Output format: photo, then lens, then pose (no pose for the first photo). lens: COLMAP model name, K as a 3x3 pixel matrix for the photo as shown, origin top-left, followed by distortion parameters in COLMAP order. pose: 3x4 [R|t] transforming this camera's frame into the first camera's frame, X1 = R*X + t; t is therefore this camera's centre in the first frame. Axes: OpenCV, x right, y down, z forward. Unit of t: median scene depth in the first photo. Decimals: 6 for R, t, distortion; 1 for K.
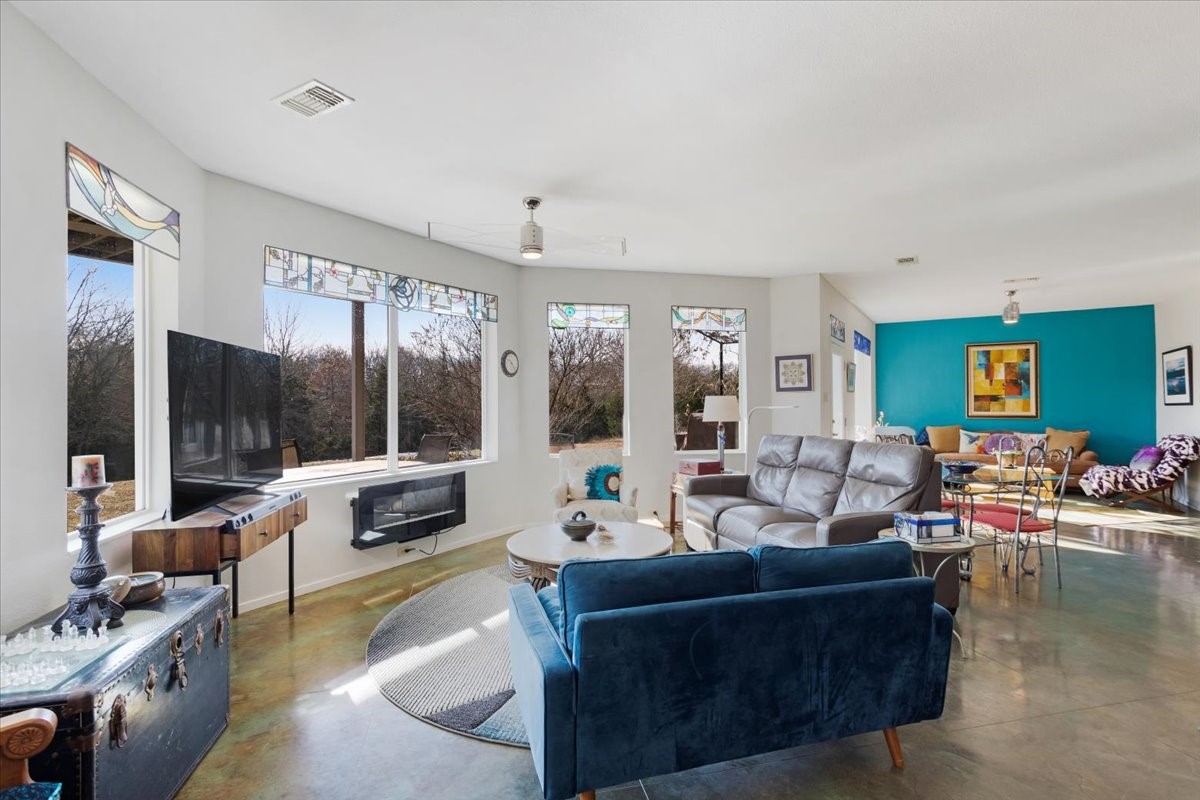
lens RADIAL K [[574.7, 0, 622.0], [0, 574.7, 399.0], [0, 0, 1]] dist [0.009167, 0.002875]
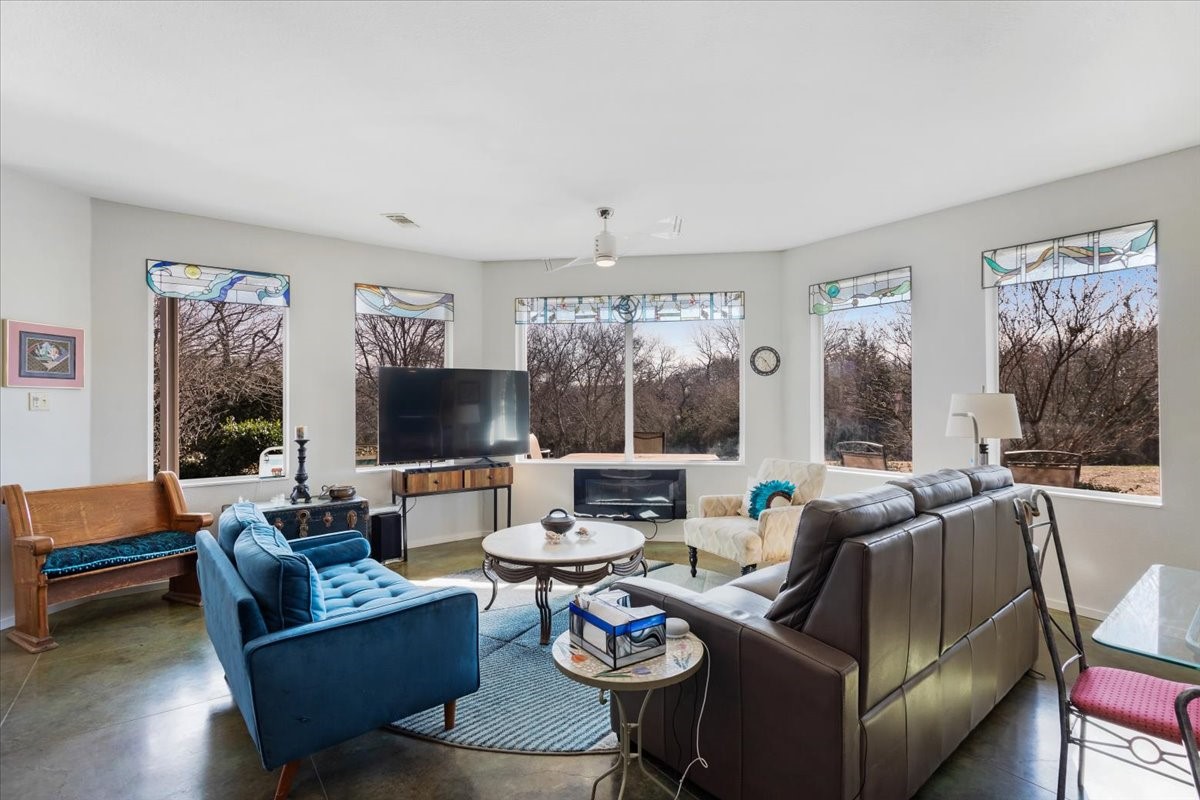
lens RADIAL K [[574.7, 0, 599.1], [0, 574.7, 402.5], [0, 0, 1]] dist [0.009167, 0.002875]
pose [[0.390242, 0.007076, -0.920685, 0.496434], [0.003297, 0.999953, 0.009083, -0.003991], [0.920706, -0.006580, 0.390201, 0.357689]]
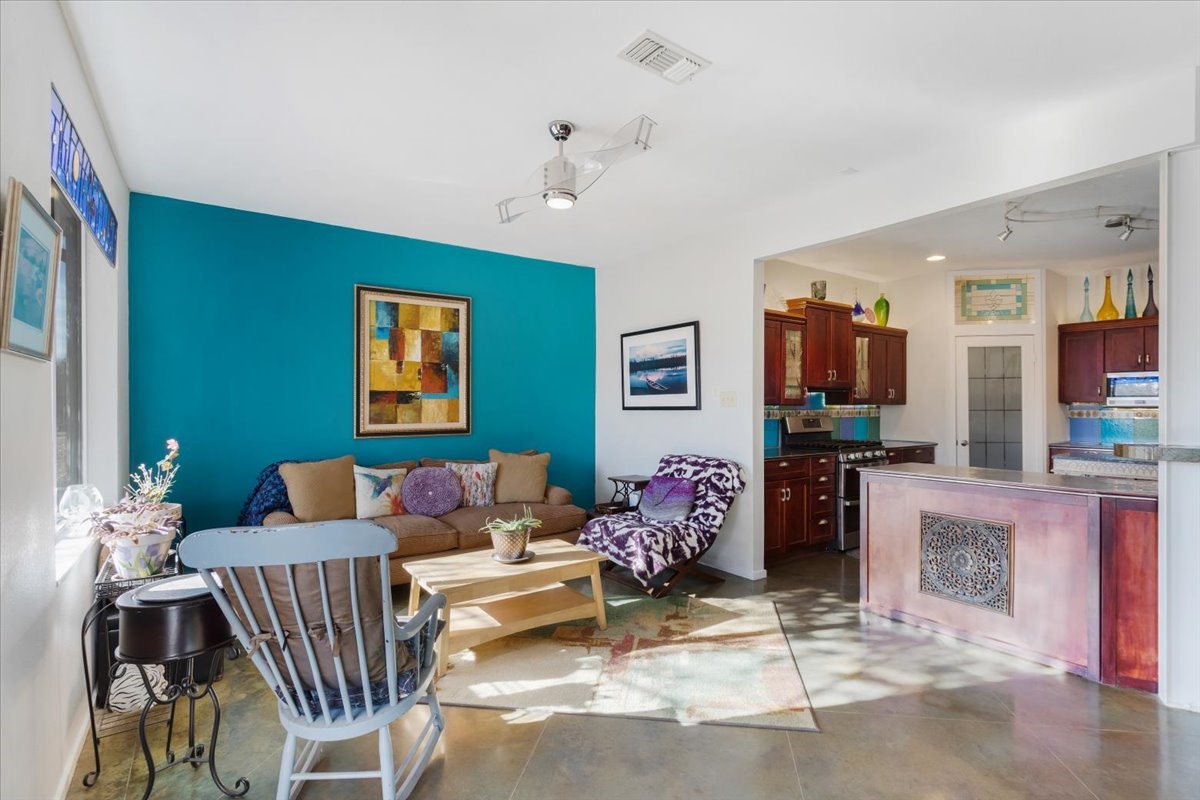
lens RADIAL K [[574.7, 0, 606.2], [0, 574.7, 402.2], [0, 0, 1]] dist [0.009167, 0.002875]
pose [[0.409596, 0.000902, 0.912267, 0.366095], [-0.005729, 0.999982, 0.001583, 0.001578], [-0.912249, -0.005875, 0.409594, 0.913923]]
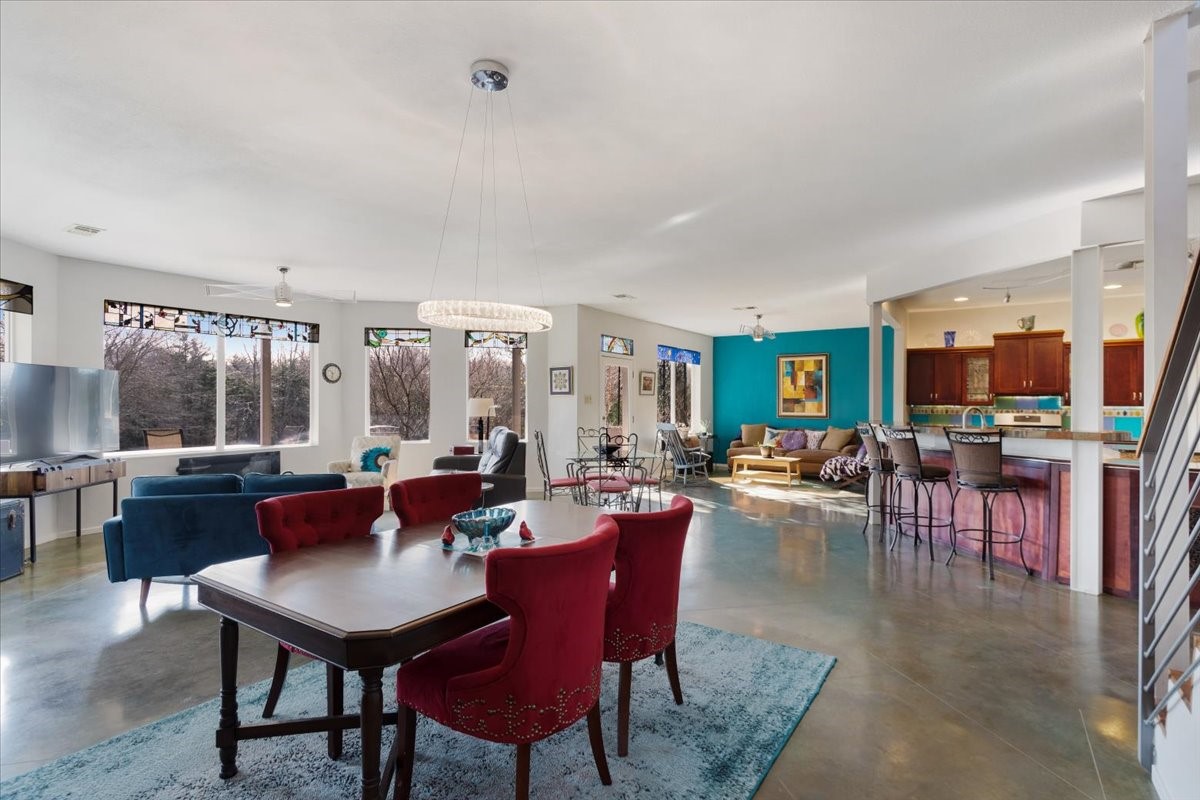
lens RADIAL K [[574.7, 0, 619.5], [0, 574.7, 398.5], [0, 0, 1]] dist [0.009167, 0.002875]
pose [[0.998786, 0.005331, -0.048968, 0.494145], [-0.005469, 0.999981, -0.002689, -0.002164], [0.048952, 0.002954, 0.998797, -0.288258]]
